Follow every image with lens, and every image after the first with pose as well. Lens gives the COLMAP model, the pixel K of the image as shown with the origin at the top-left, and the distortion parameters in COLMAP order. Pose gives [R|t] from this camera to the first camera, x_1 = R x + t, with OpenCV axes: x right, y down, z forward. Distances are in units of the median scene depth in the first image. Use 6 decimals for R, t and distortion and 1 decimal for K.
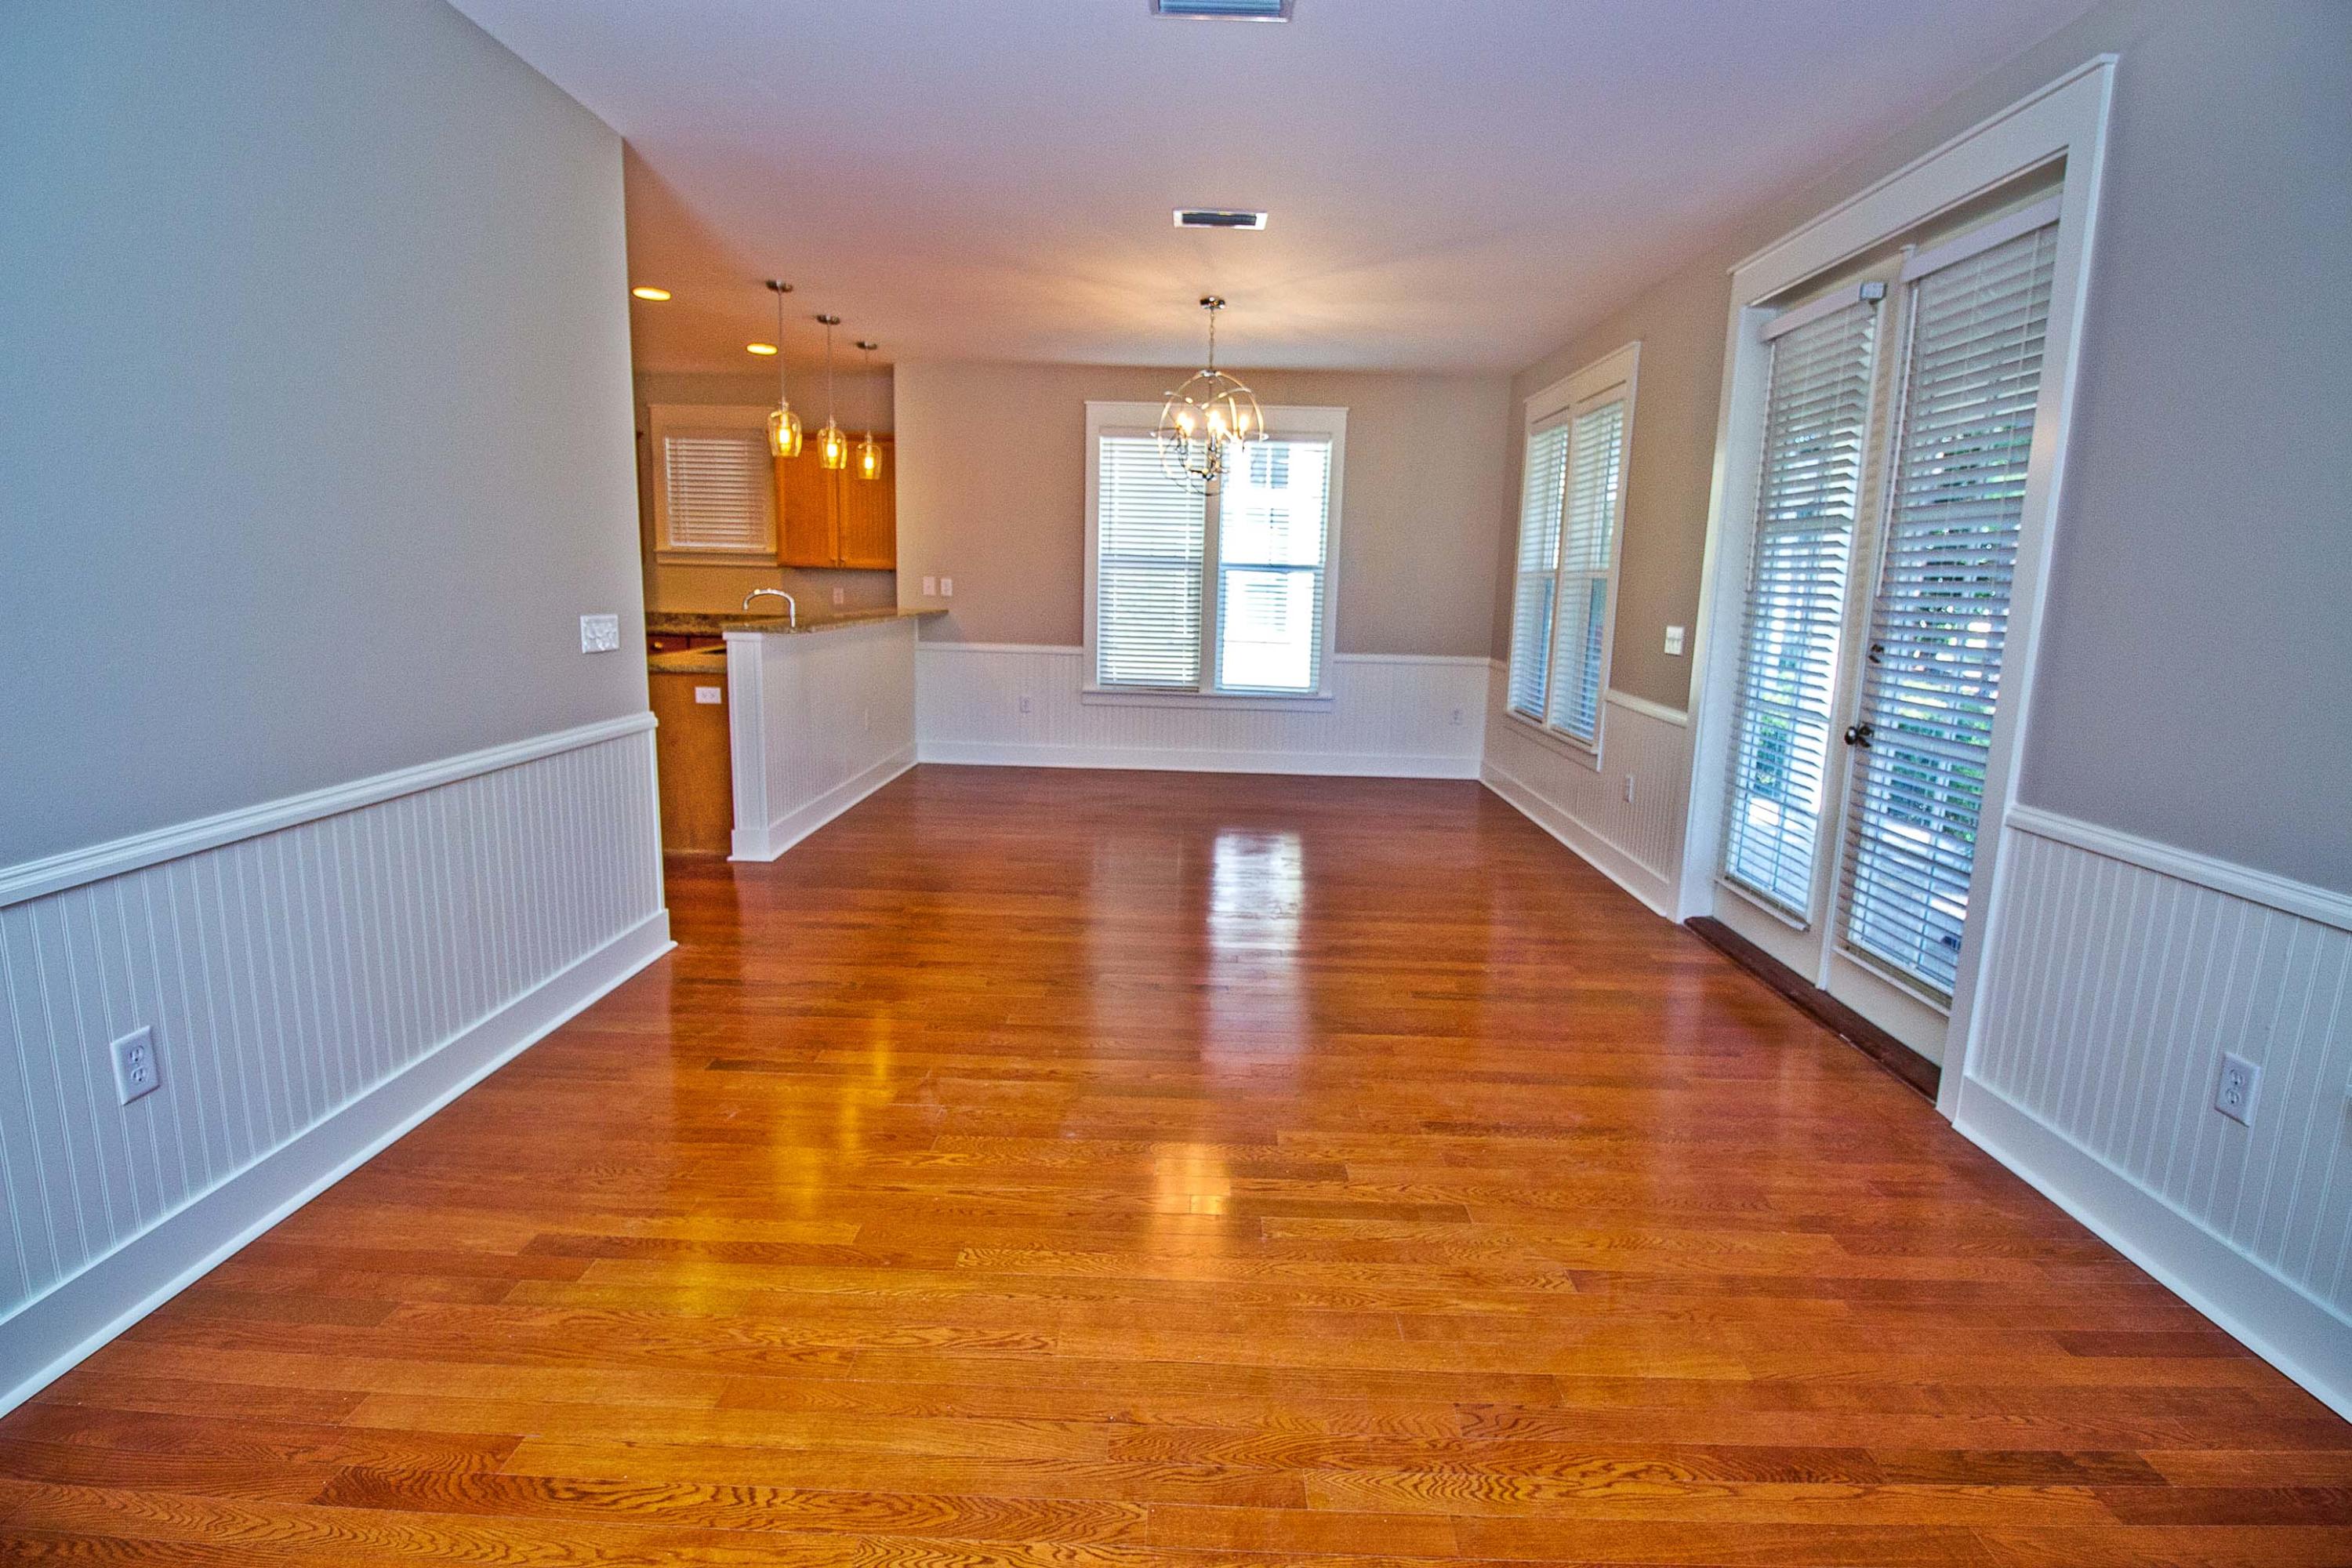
lens RADIAL K [[1097.4, 0, 1178.0], [0, 1097.4, 753.1], [0, 0, 1]] dist [-0.000727, -0.011611]
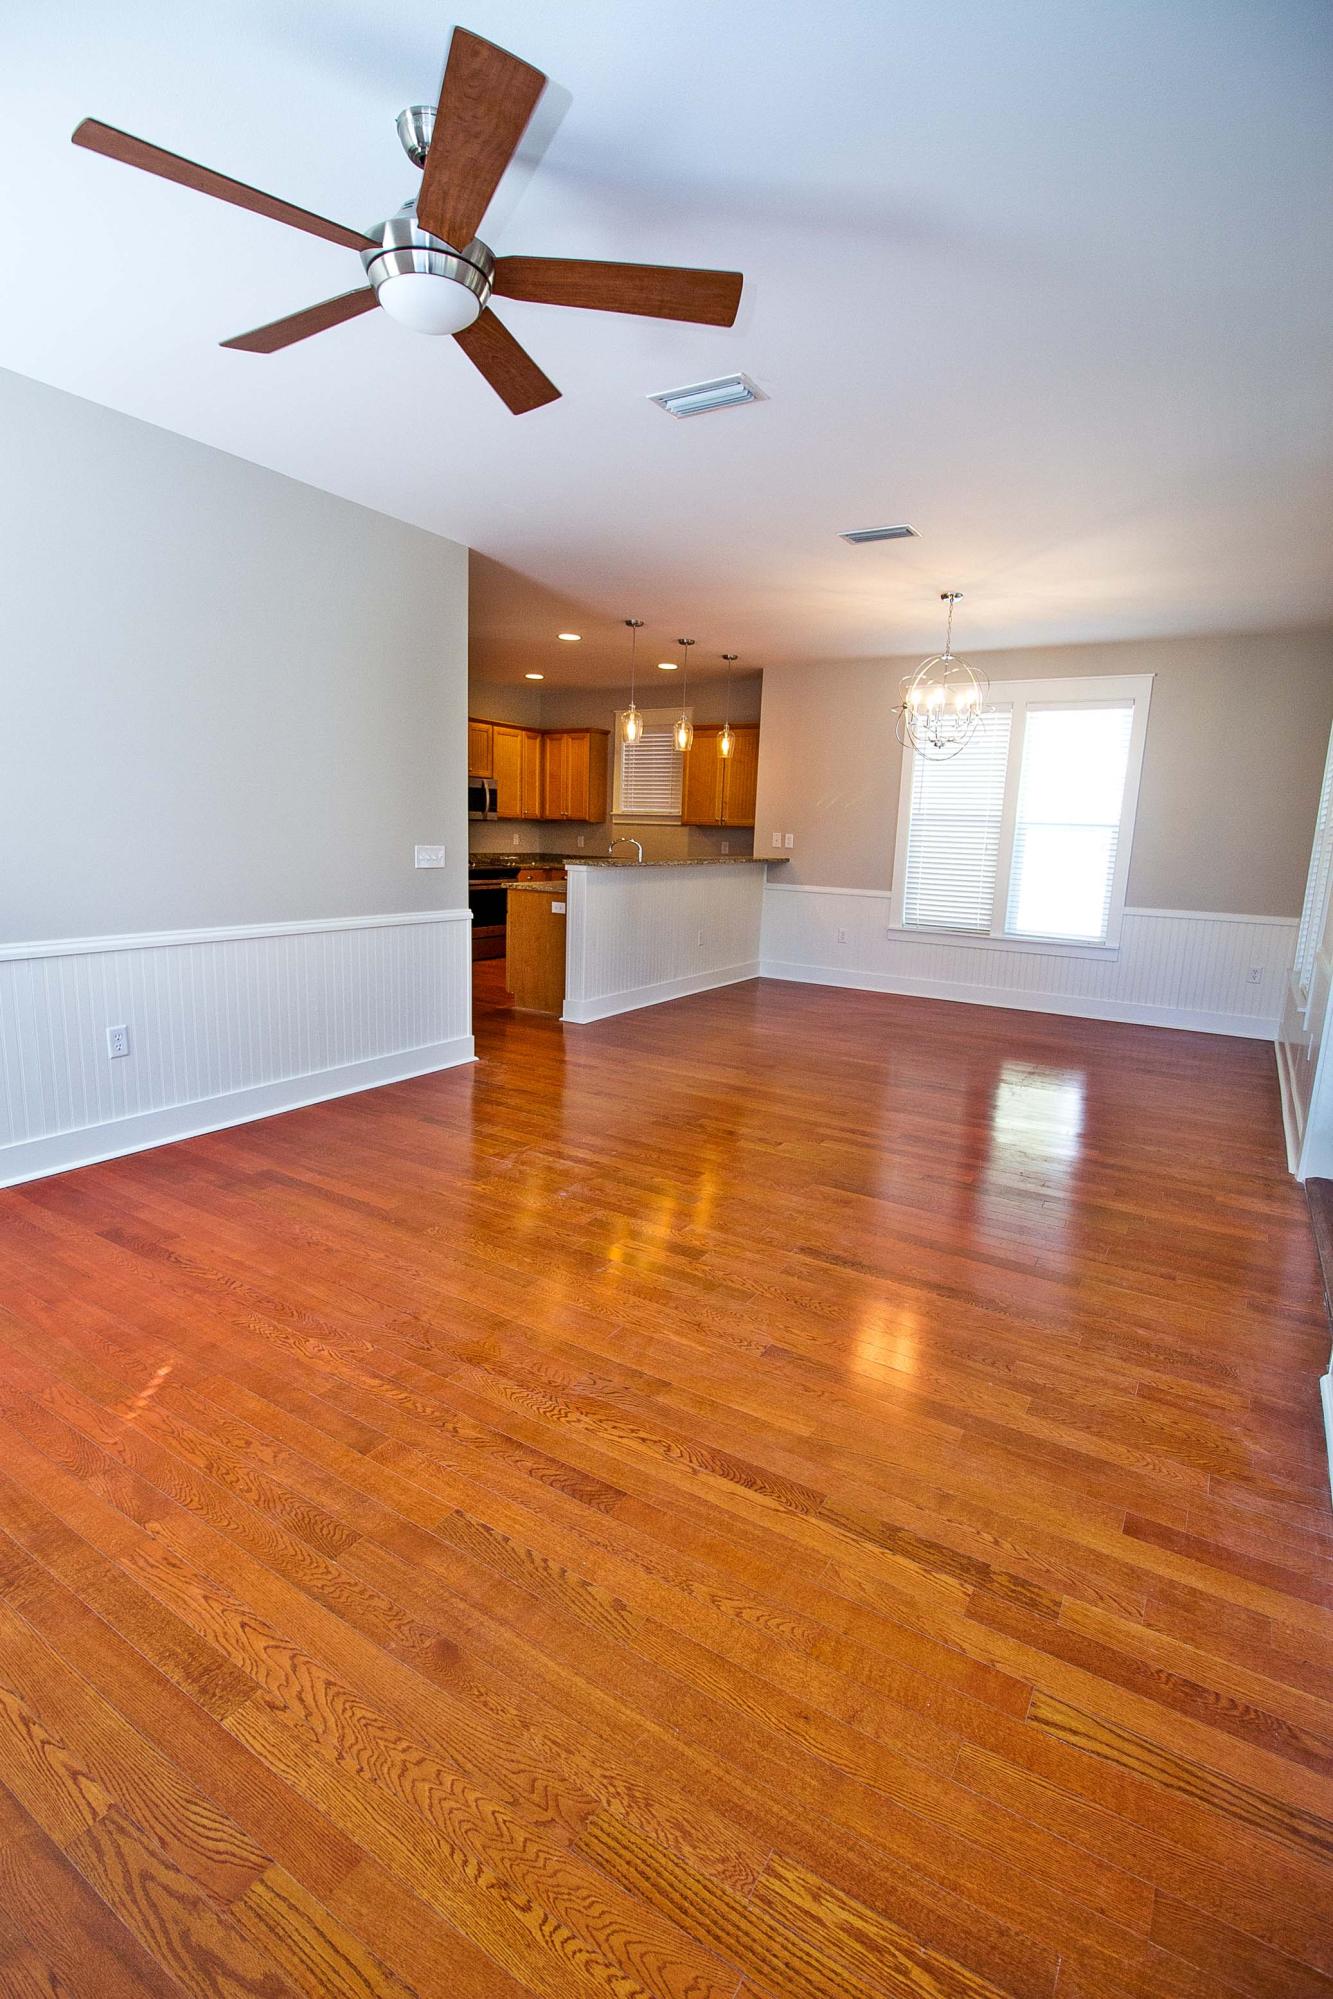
lens RADIAL K [[932.7, 0, 643.1], [0, 932.7, 992.2], [0, 0, 1]] dist [-0.000727, -0.011611]
pose [[0.851898, 0.093444, -0.515304, 0.313448], [-0.093579, 0.995278, 0.025778, 0.017101], [0.515280, 0.026261, 0.856620, -0.015426]]
